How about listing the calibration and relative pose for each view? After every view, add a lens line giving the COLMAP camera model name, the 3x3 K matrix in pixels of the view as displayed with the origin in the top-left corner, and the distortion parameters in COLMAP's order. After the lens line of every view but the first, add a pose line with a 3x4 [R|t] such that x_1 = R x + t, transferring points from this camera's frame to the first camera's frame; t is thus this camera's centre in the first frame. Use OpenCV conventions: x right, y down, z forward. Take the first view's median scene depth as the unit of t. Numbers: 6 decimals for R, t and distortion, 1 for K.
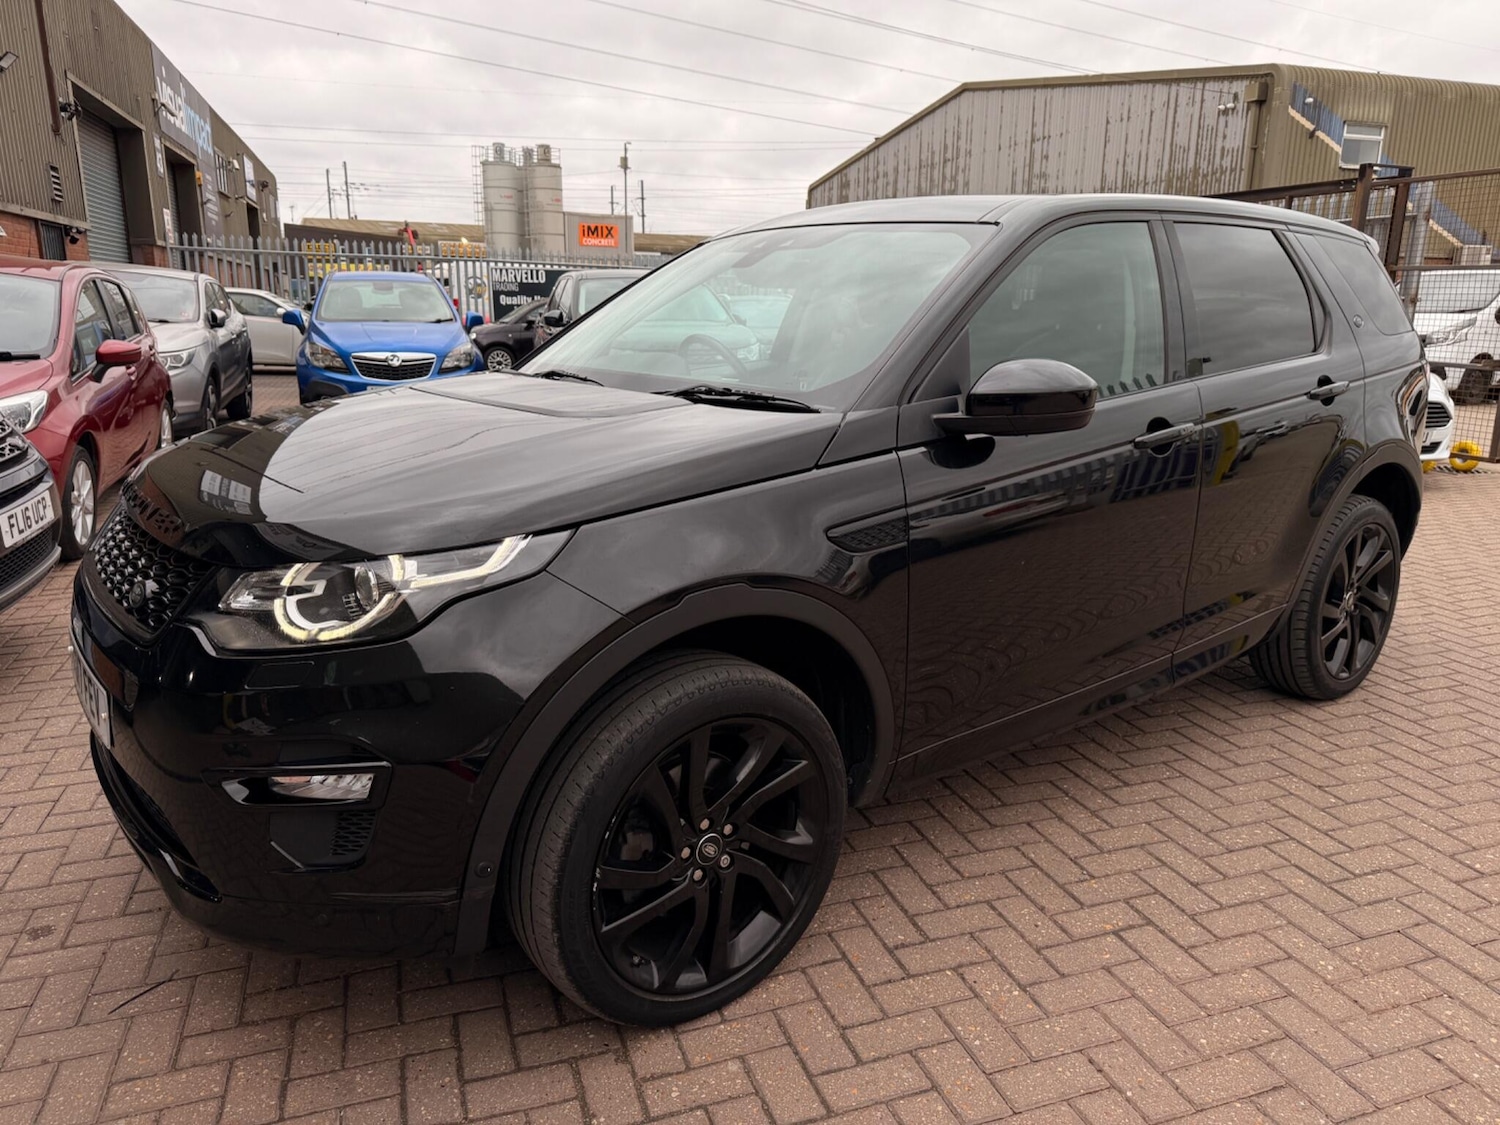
lens RADIAL K [[1070.2, 0, 750.0], [0, 1070.2, 562.5], [0, 0, 1]] dist [0.037655, -0.049563]
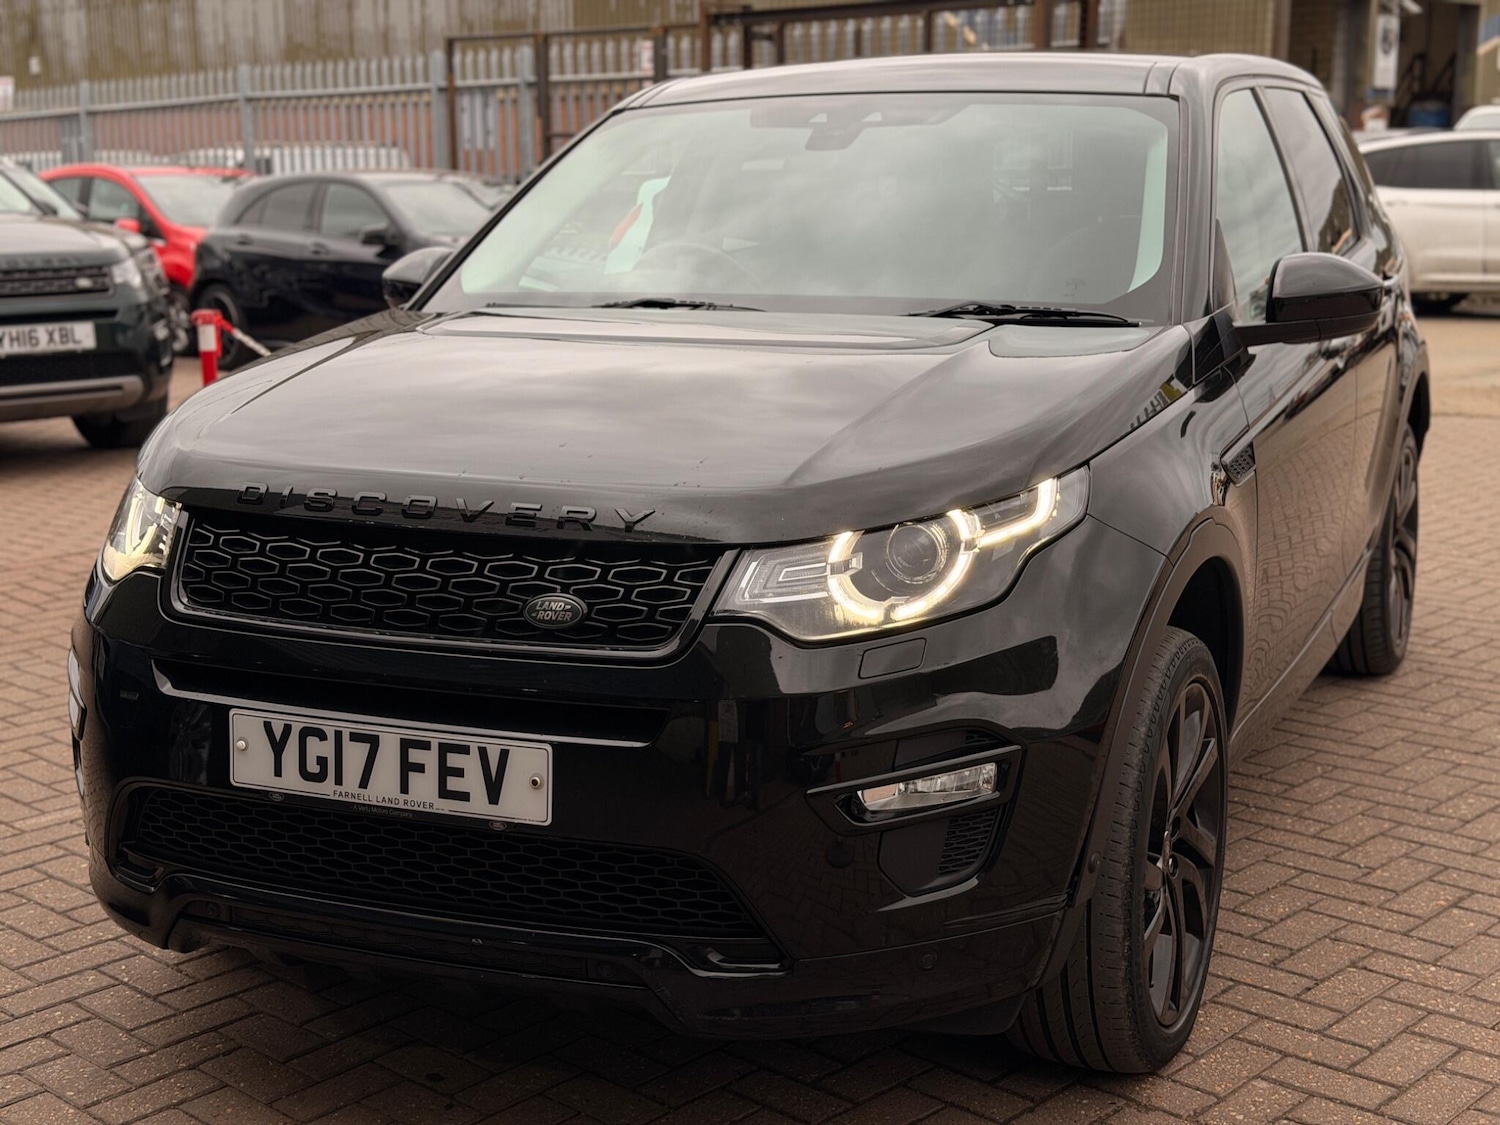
lens RADIAL K [[2101.7, 0, 761.4], [0, 2101.7, 564.2], [0, 0, 1]] dist [0.190334, -0.418863]
pose [[0.880923, -0.101475, 0.462253, -0.946185], [0.126658, 0.991664, -0.023682, 0.042802], [-0.455997, 0.079410, 0.886432, -0.300246]]
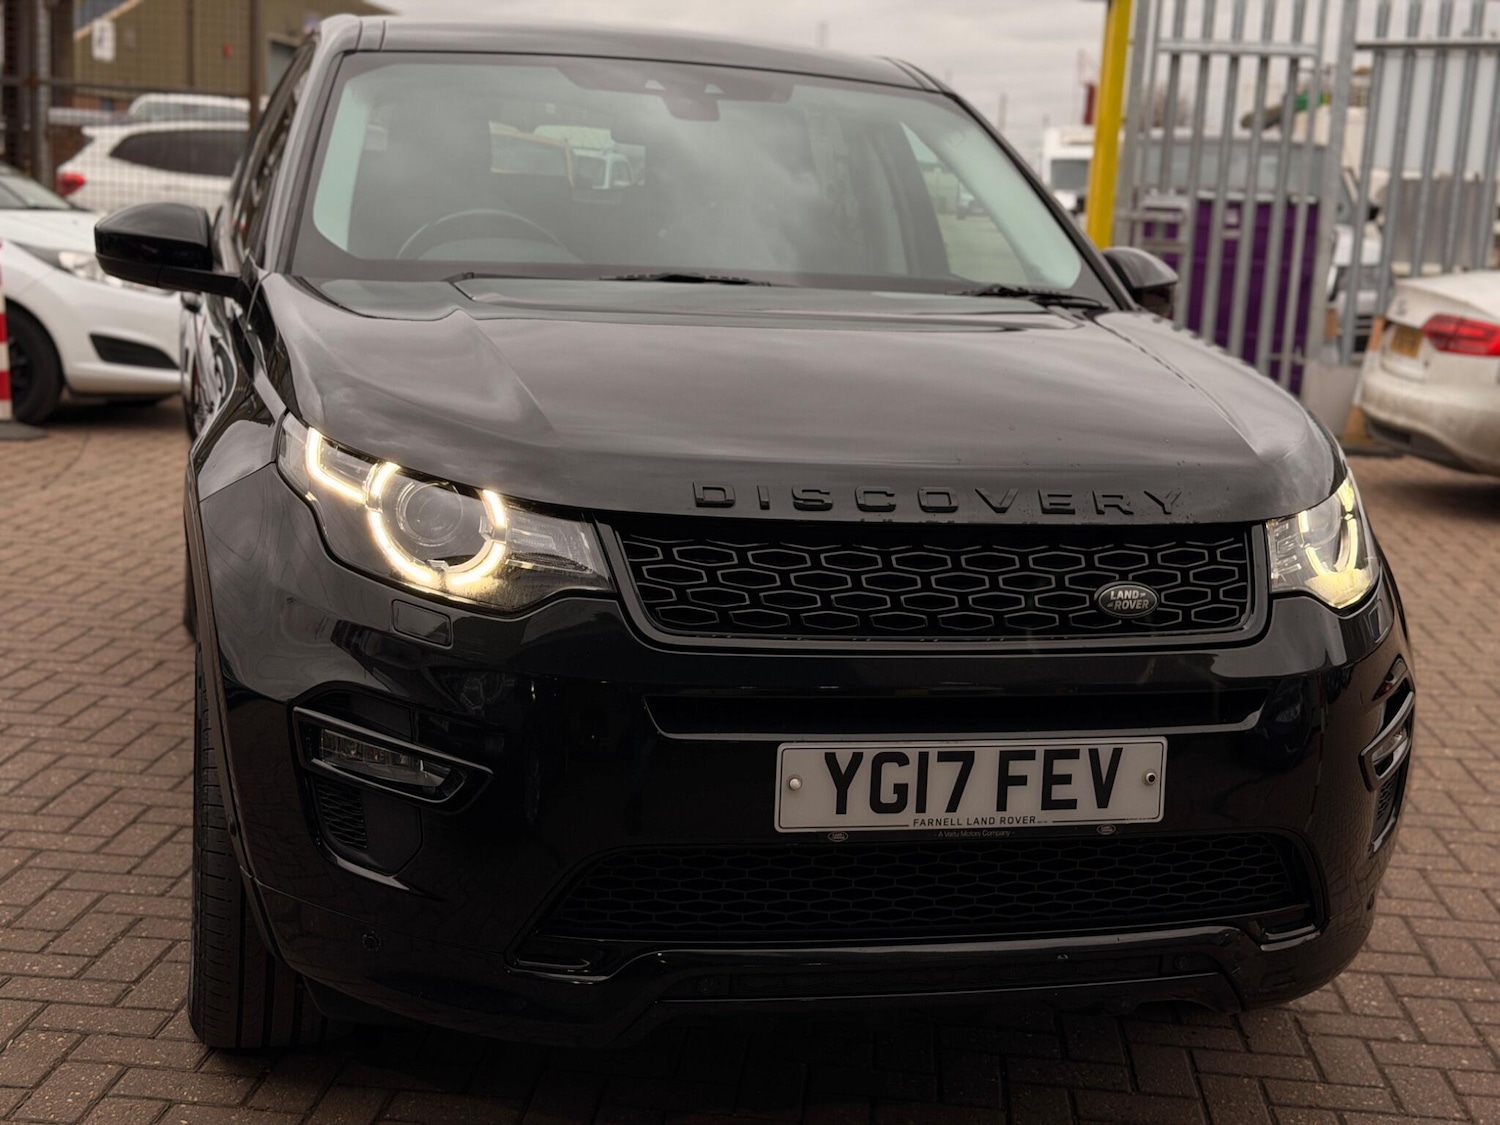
lens RADIAL K [[2101.7, 0, 761.4], [0, 2101.7, 564.2], [0, 0, 1]] dist [0.190334, -0.418863]
pose [[0.385837, -0.151110, 0.910107, -1.644280], [0.171891, 0.980996, 0.090007, -0.136878], [-0.906412, 0.121711, 0.404479, 0.555144]]
